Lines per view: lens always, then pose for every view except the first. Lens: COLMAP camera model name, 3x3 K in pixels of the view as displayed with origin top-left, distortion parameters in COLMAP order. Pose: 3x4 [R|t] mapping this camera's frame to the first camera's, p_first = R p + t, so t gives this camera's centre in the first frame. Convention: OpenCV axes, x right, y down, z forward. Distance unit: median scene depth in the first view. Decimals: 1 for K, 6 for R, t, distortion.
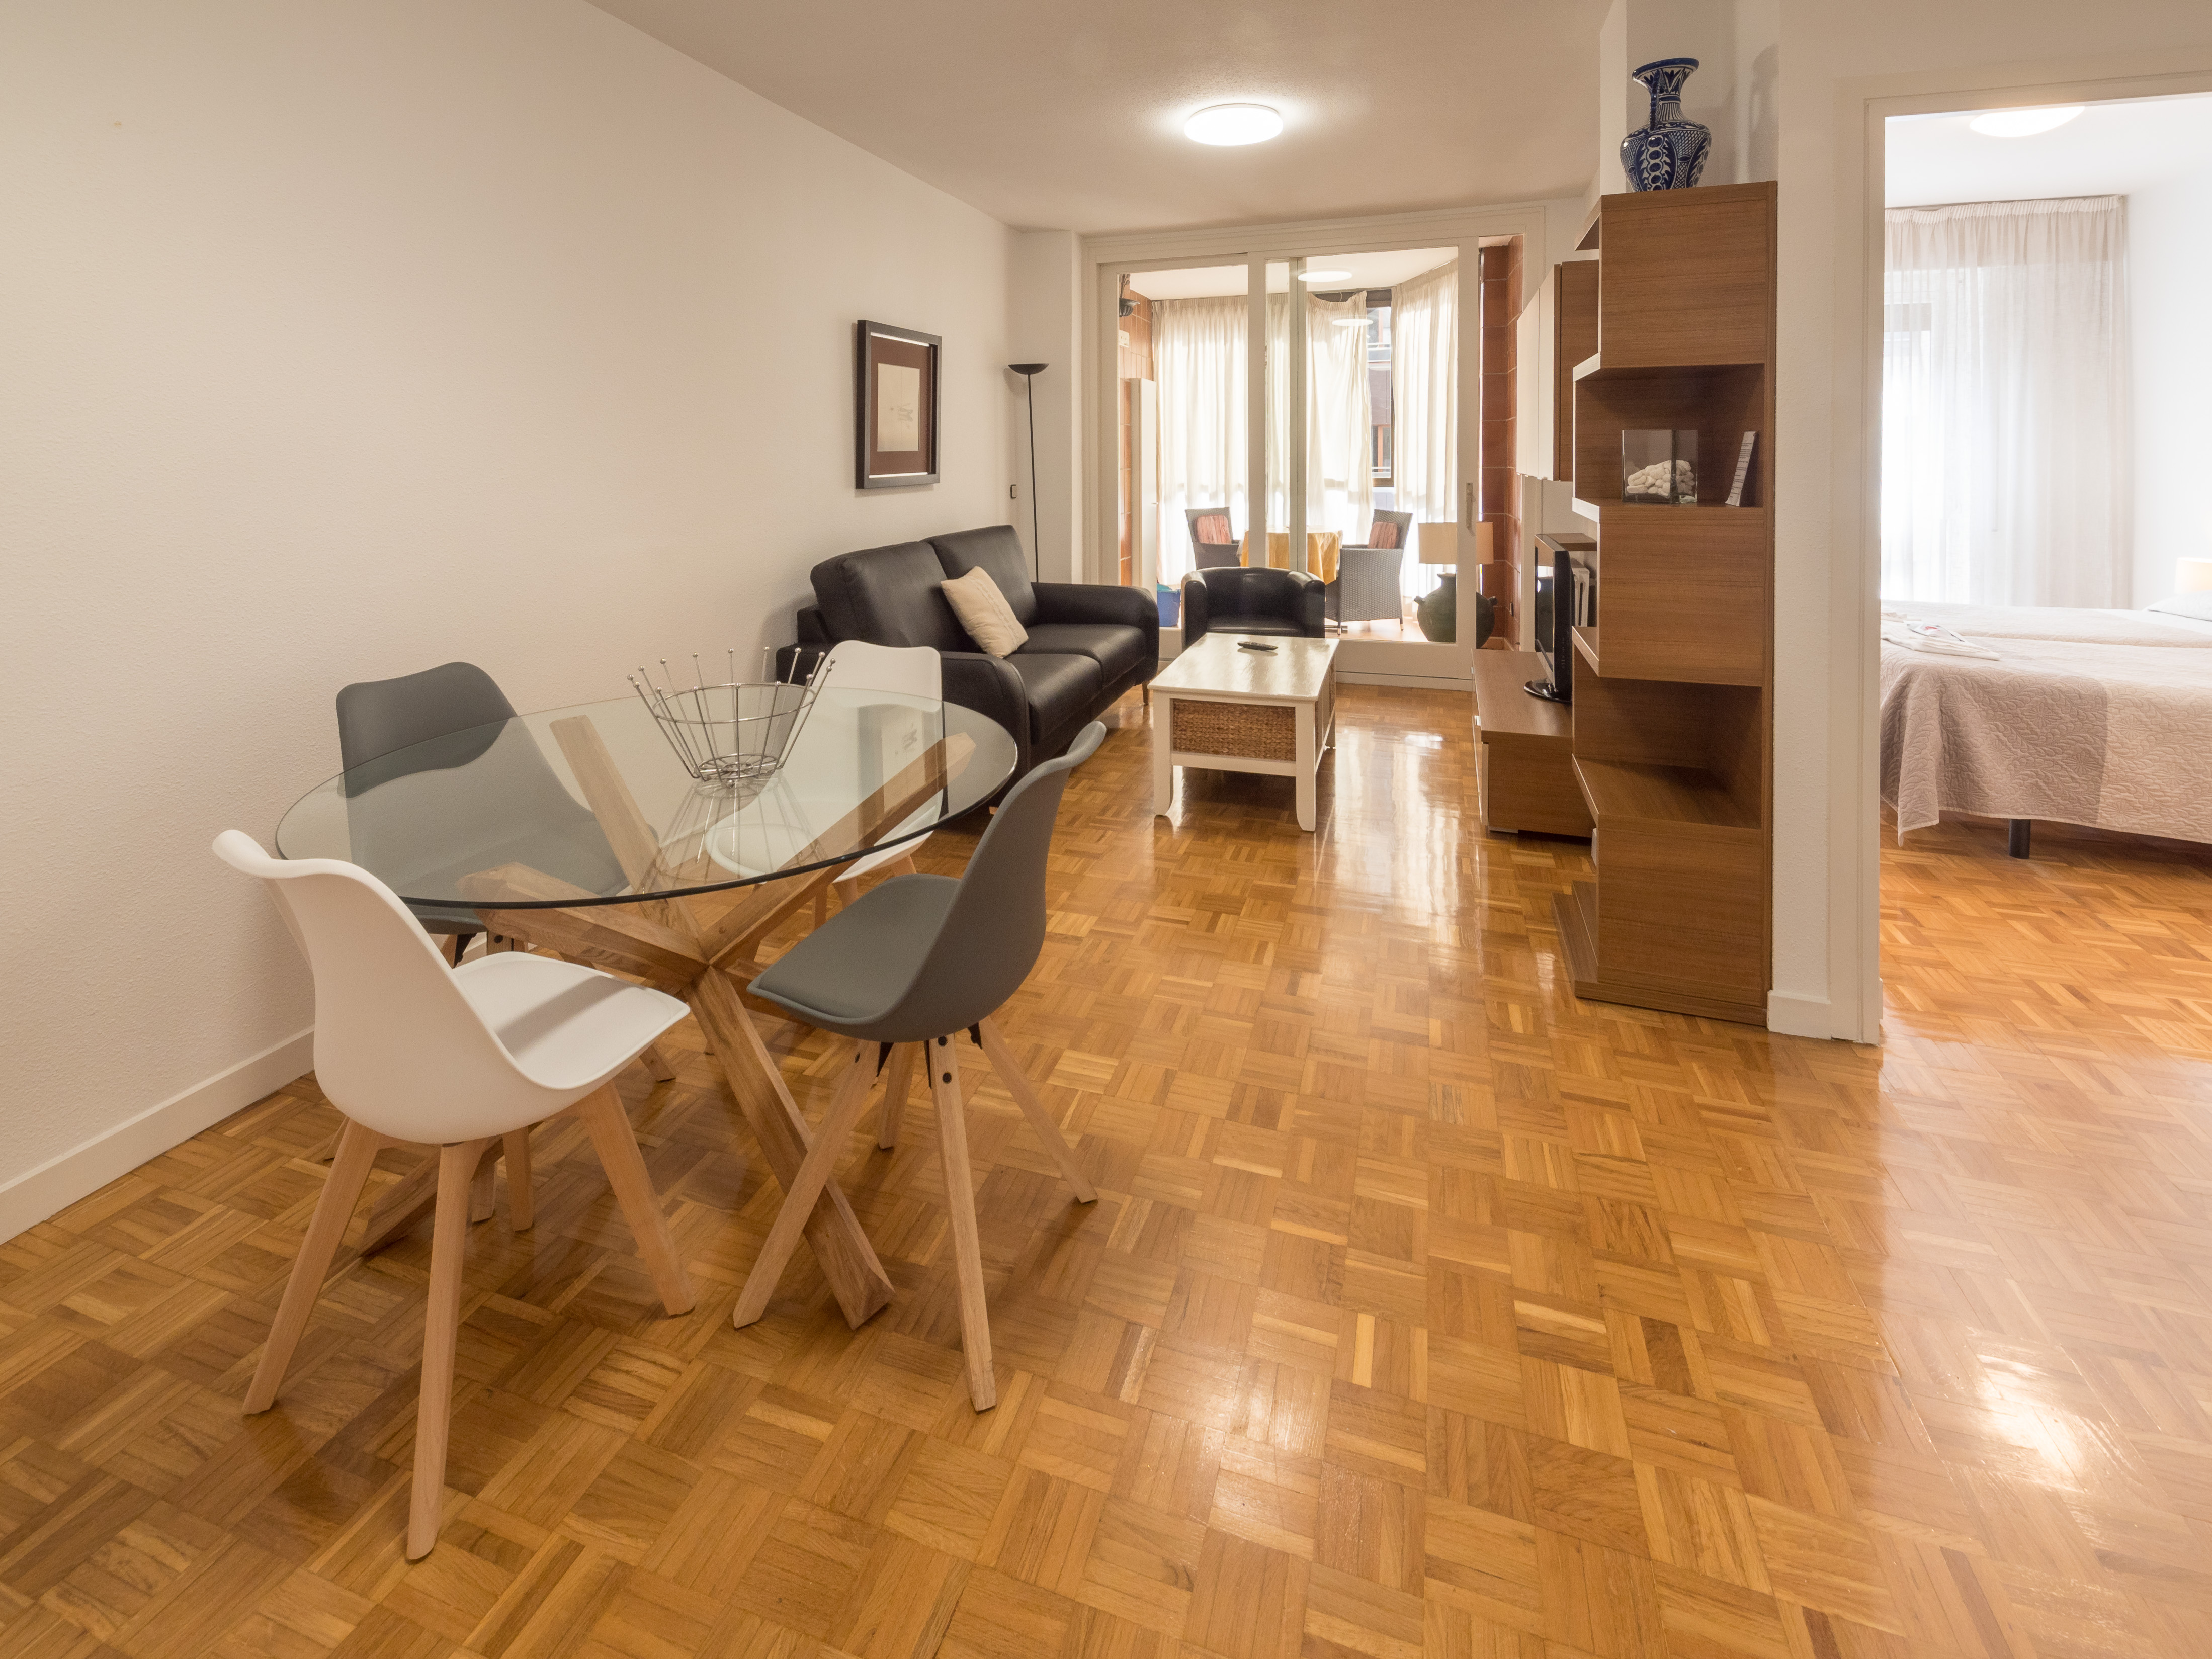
lens RADIAL K [[1042.3, 0, 1075.4], [0, 1042.3, 467.7], [0, 0, 1]] dist [0.001734, -0.000557]
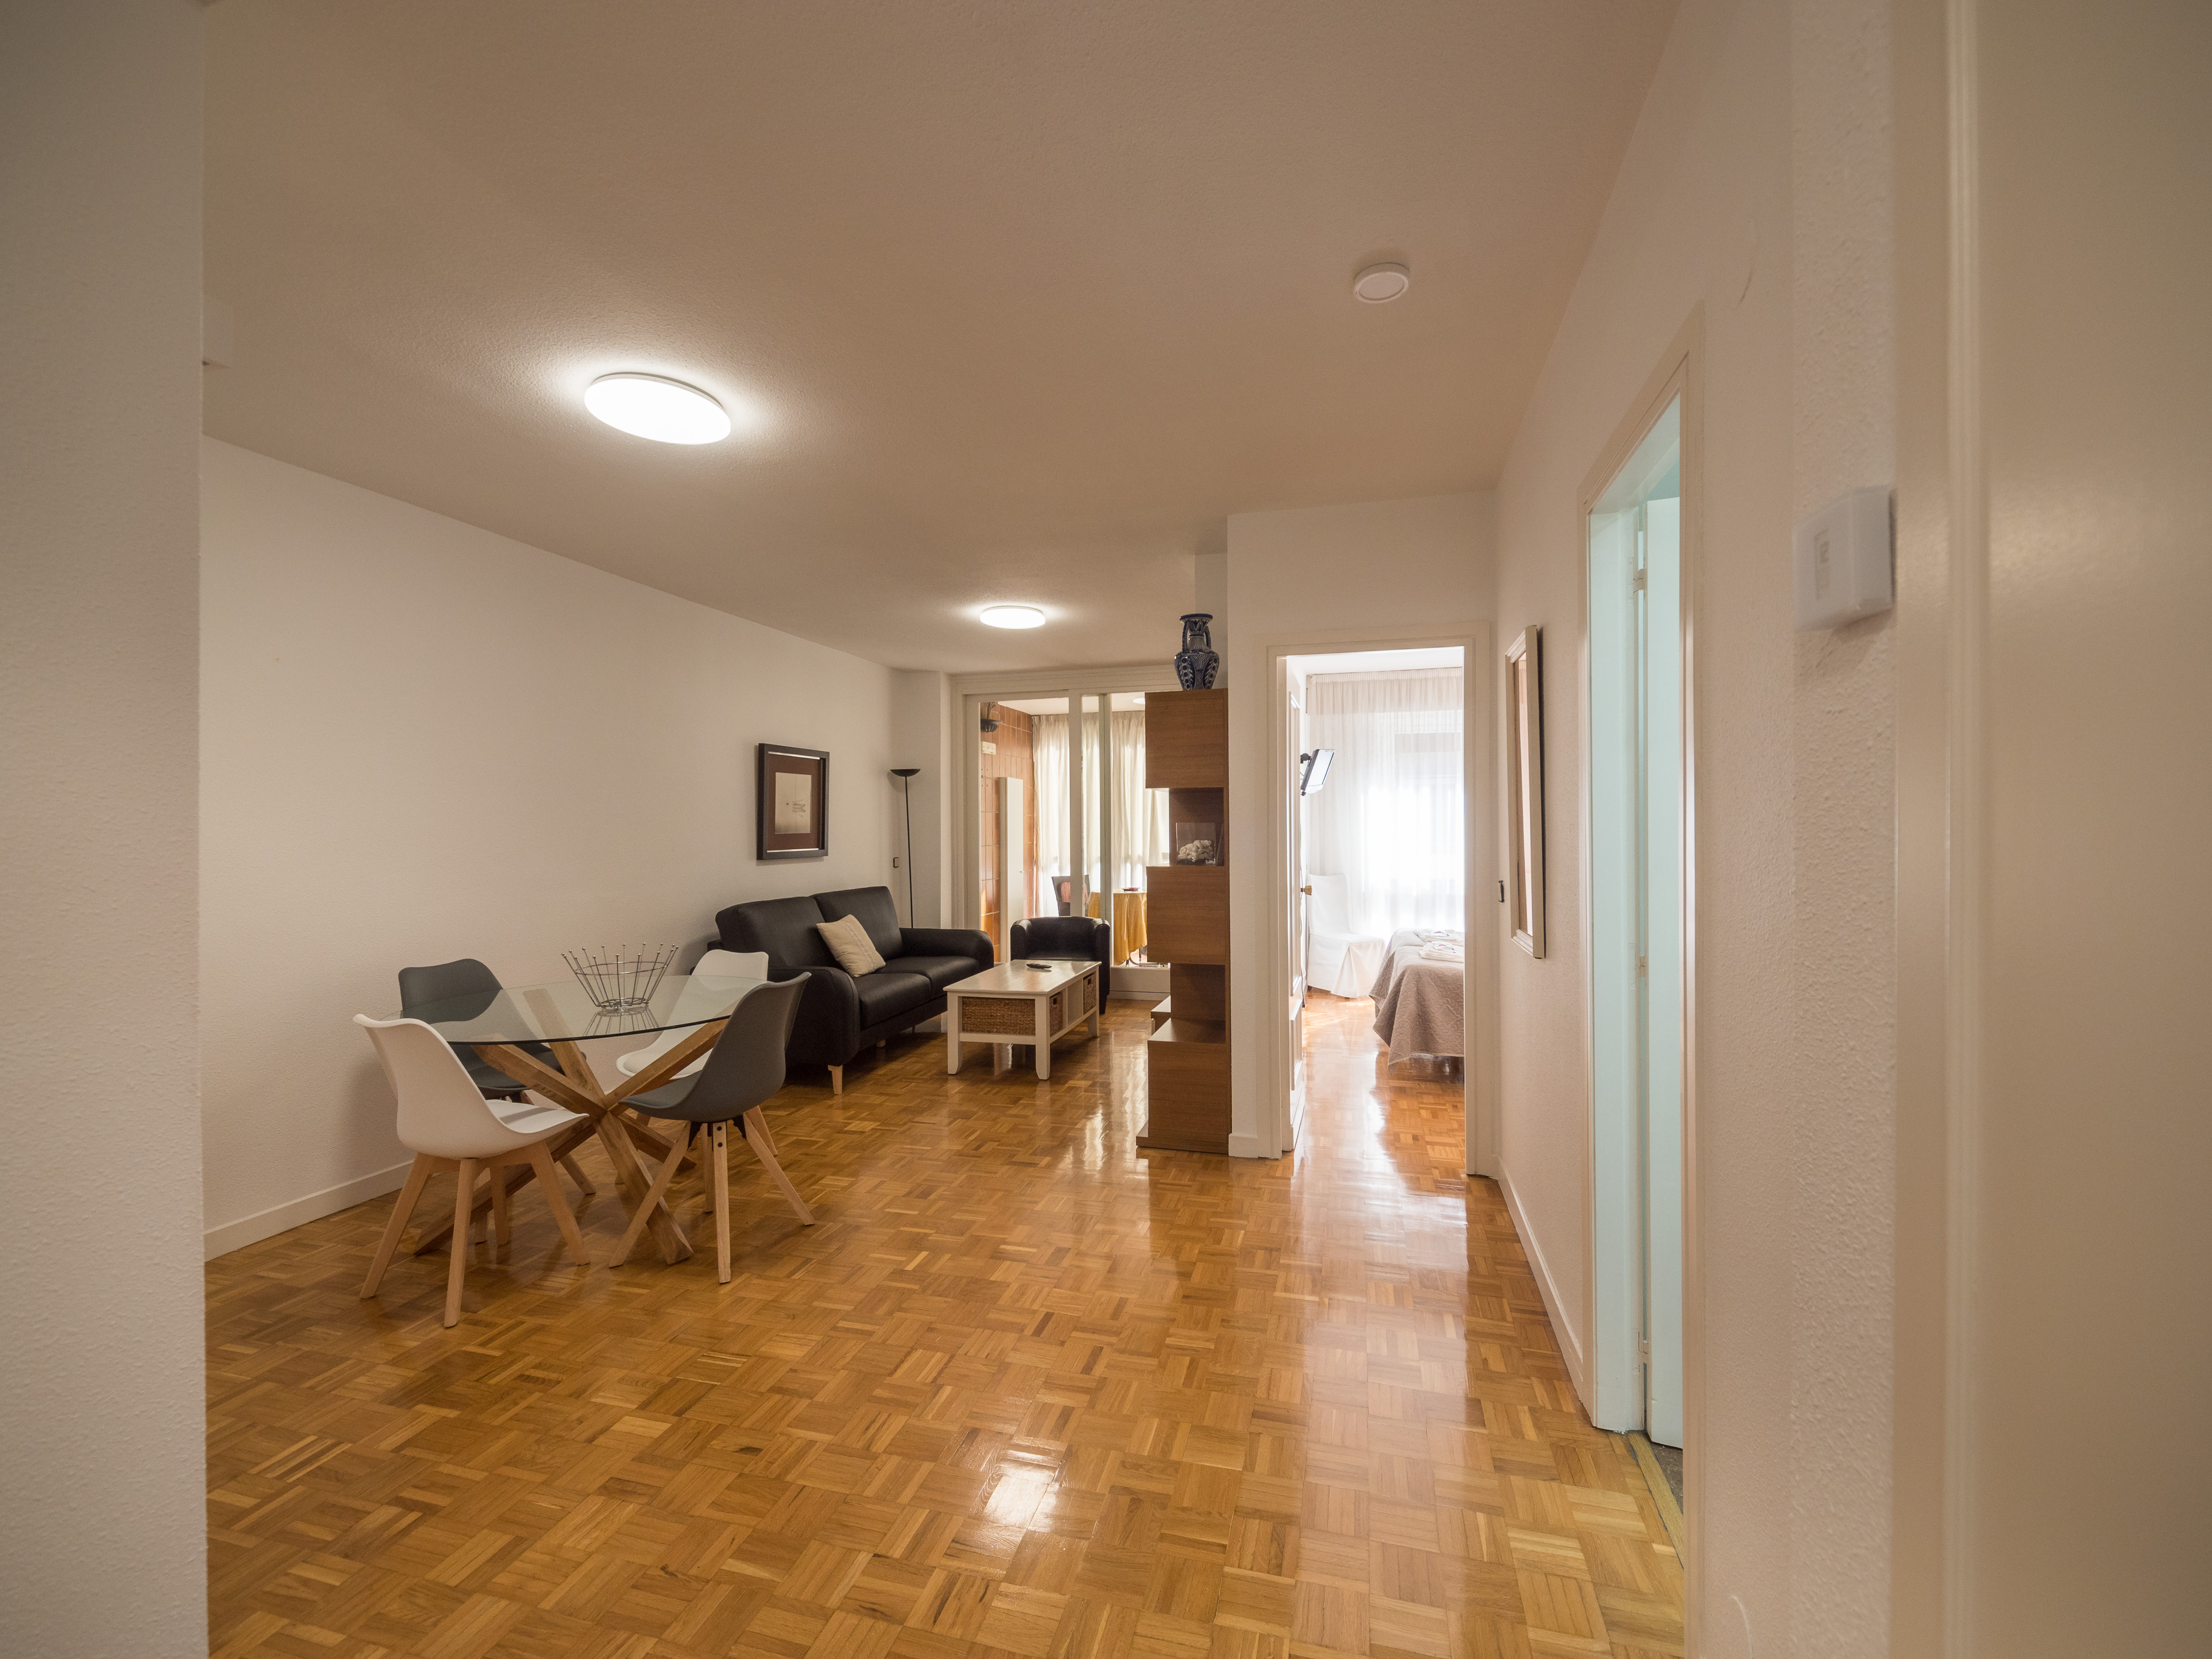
lens RADIAL K [[951.5, 0, 1140.1], [0, 951.5, 822.4], [0, 0, 1]] dist [-0.002162, -0.000605]
pose [[0.996406, -0.000155, 0.084702, 0.205243], [0.002006, 0.999761, -0.021768, -0.001780], [-0.084678, 0.021859, 0.996169, -0.357746]]
